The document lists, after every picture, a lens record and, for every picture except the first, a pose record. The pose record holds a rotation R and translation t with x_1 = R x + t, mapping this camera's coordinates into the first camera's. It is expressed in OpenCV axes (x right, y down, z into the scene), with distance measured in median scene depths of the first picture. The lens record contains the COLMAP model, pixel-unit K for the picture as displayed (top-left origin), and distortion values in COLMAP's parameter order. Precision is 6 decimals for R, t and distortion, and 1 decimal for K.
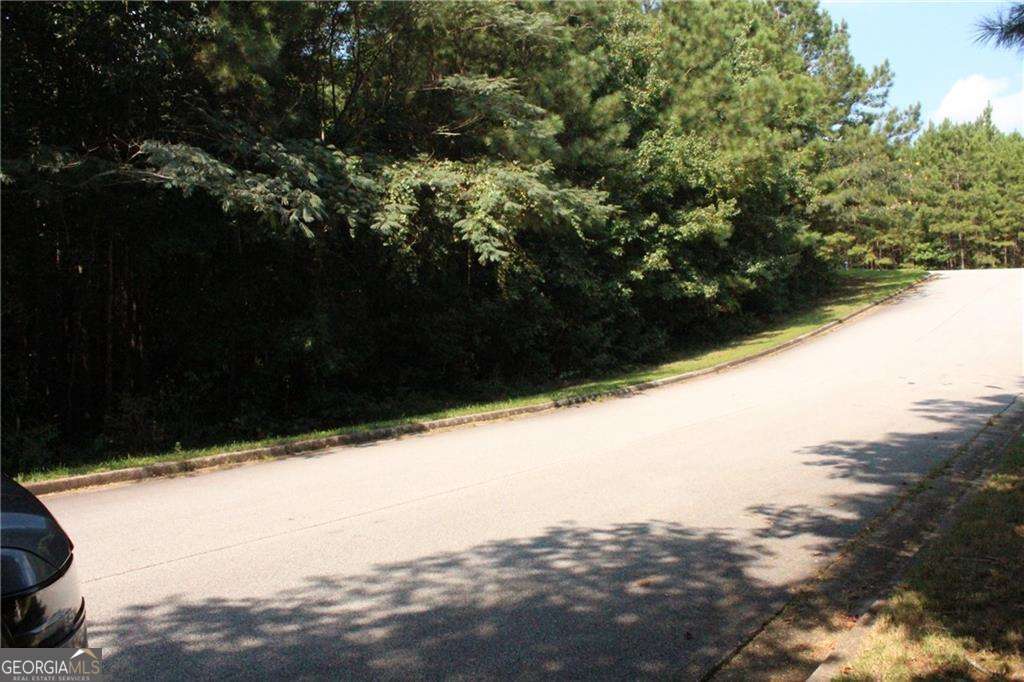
lens RADIAL K [[828.6, 0, 512.0], [0, 828.6, 341.0], [0, 0, 1]] dist [-0.153599, 0.130497]
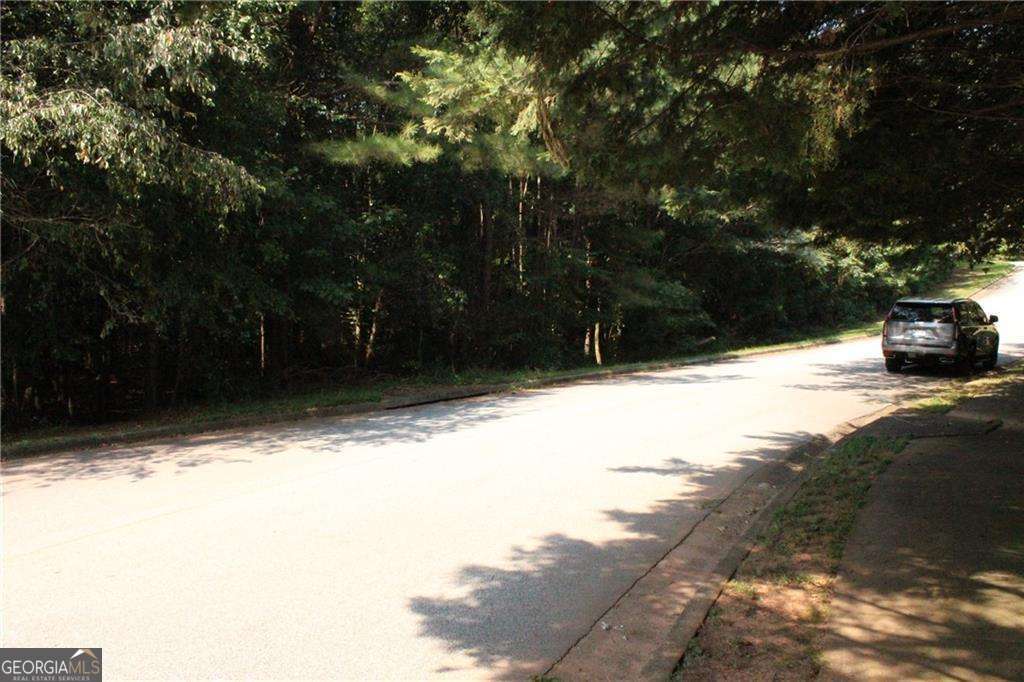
lens RADIAL K [[824.0, 0, 509.4], [0, 824.0, 345.8], [0, 0, 1]] dist [-0.161422, 0.148281]
pose [[0.997494, 0.018869, -0.068183, -0.636120], [-0.015645, 0.998749, 0.047500, 0.011432], [0.068994, -0.046314, 0.996541, -1.066382]]
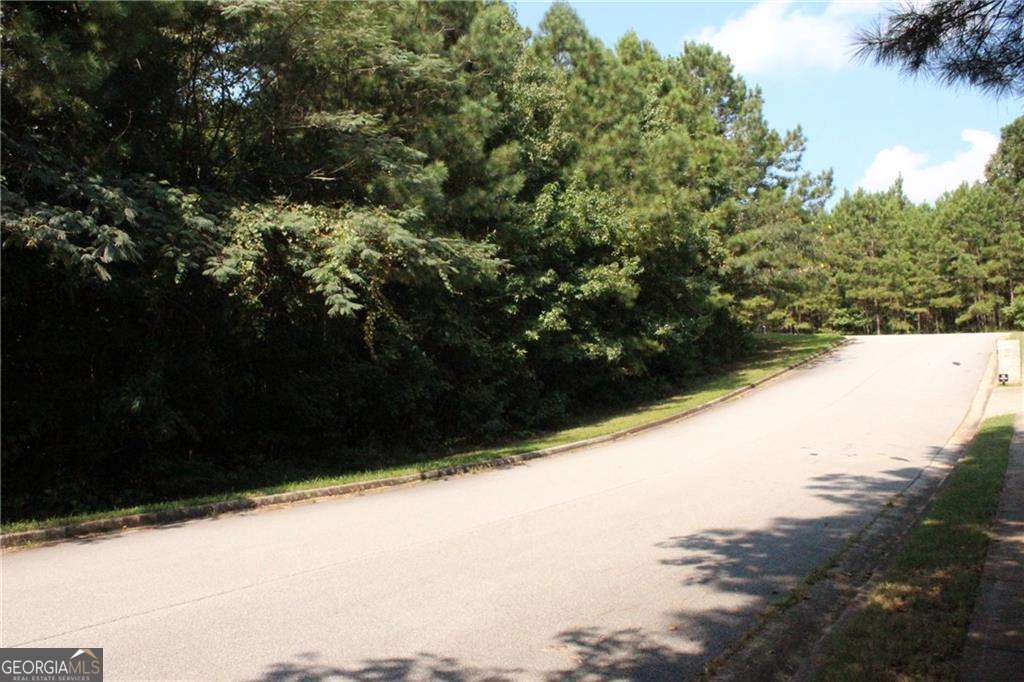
lens RADIAL K [[828.6, 0, 512.0], [0, 828.6, 341.0], [0, 0, 1]] dist [-0.153599, 0.130497]
pose [[0.996515, 0.015945, 0.081876, 0.058110], [-0.009805, 0.997146, -0.074856, -0.002930], [-0.082836, 0.073792, 0.993827, 0.075802]]
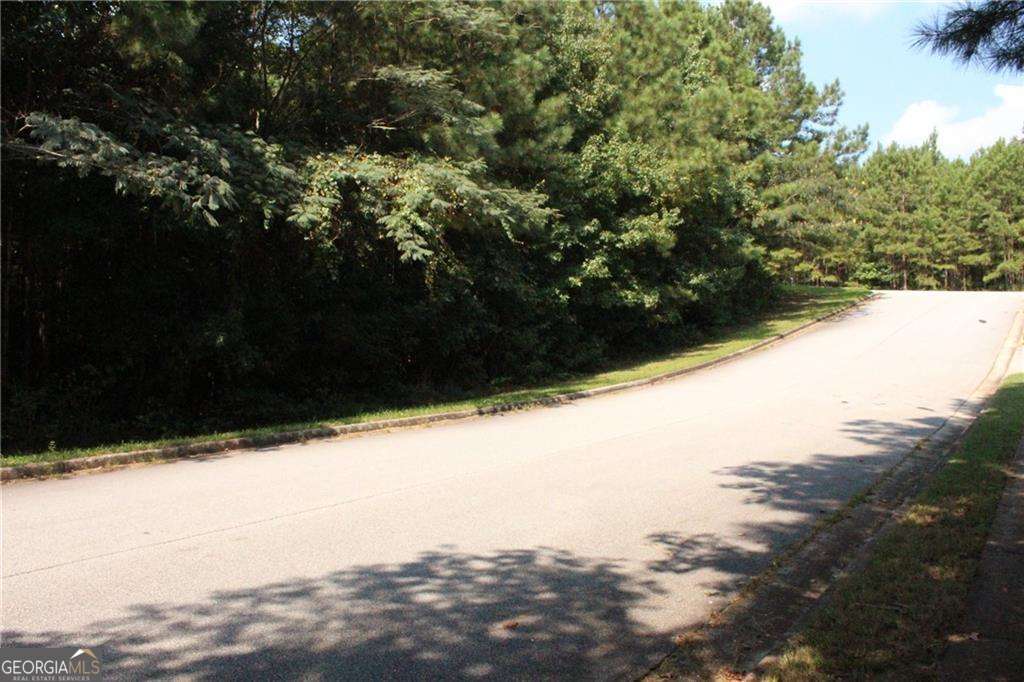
lens RADIAL K [[828.6, 0, 512.0], [0, 828.6, 341.0], [0, 0, 1]] dist [-0.153599, 0.130497]
pose [[0.997581, 0.036469, 0.059173, 0.023793], [-0.036148, 0.999325, -0.006493, -0.000692], [-0.059370, 0.004338, 0.998227, 0.029086]]
